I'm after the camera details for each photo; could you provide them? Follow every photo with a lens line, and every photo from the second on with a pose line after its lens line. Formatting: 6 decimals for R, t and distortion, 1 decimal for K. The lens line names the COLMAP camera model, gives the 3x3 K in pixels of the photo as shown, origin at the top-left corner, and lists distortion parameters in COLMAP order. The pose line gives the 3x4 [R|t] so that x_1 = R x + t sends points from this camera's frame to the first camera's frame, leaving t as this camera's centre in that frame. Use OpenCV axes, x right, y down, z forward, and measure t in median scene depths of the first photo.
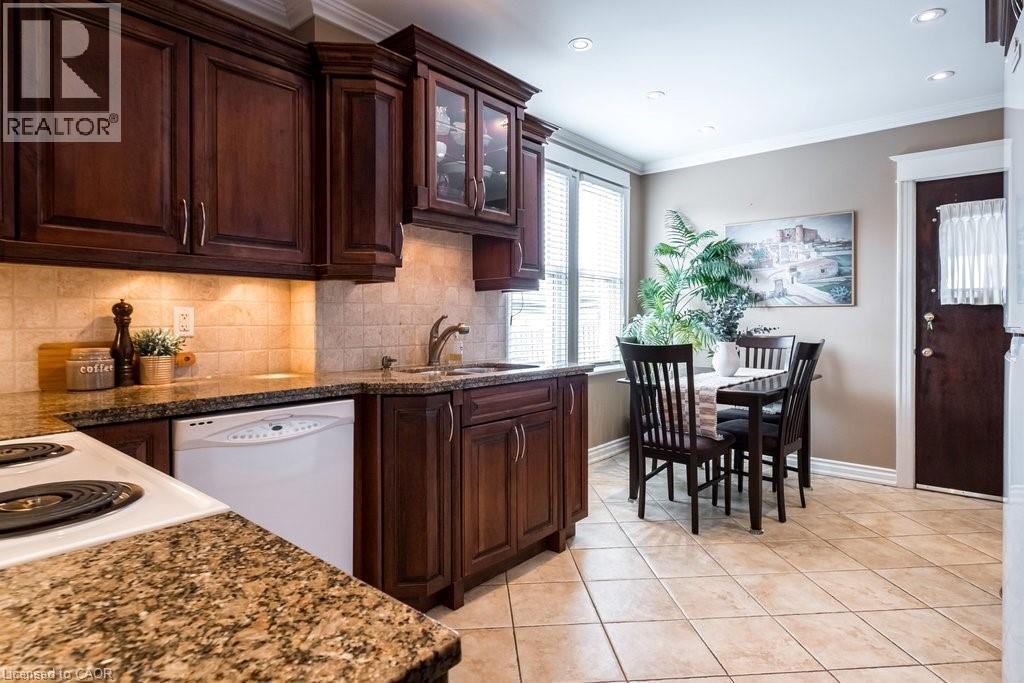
lens RADIAL K [[557.5, 0, 510.9], [0, 557.5, 333.0], [0, 0, 1]] dist [0.000844, 0.002406]
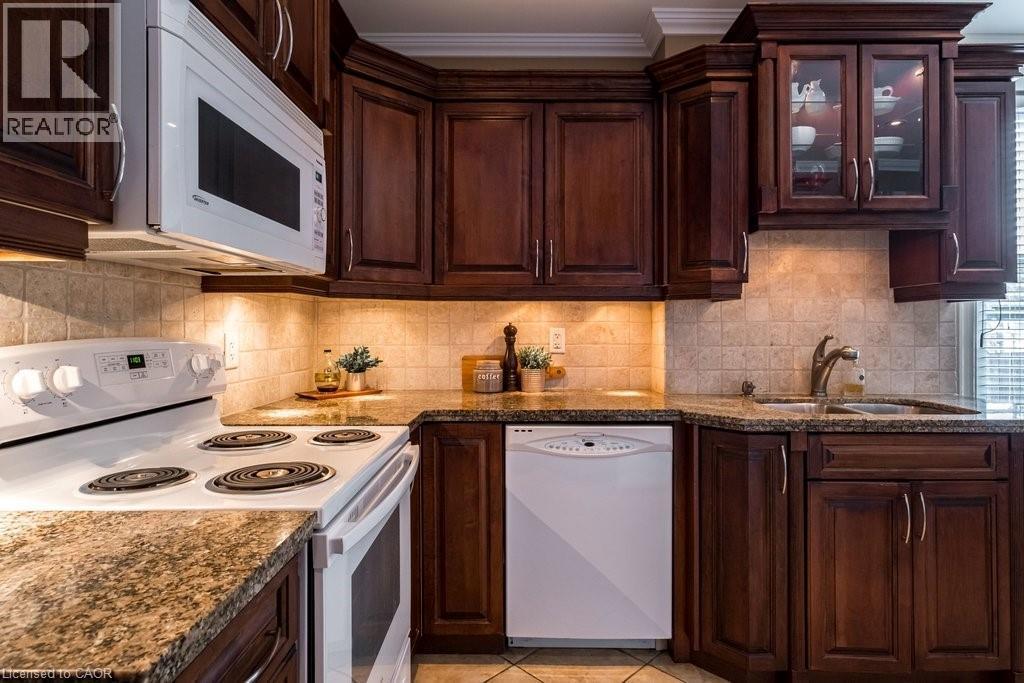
lens RADIAL K [[557.5, 0, 511.2], [0, 557.5, 333.9], [0, 0, 1]] dist [0.000844, 0.002406]
pose [[0.648076, 0.011915, -0.761482, 0.250715], [-0.018614, 0.999827, -0.000198, -0.032248], [0.761348, 0.014302, 0.648186, 0.162895]]
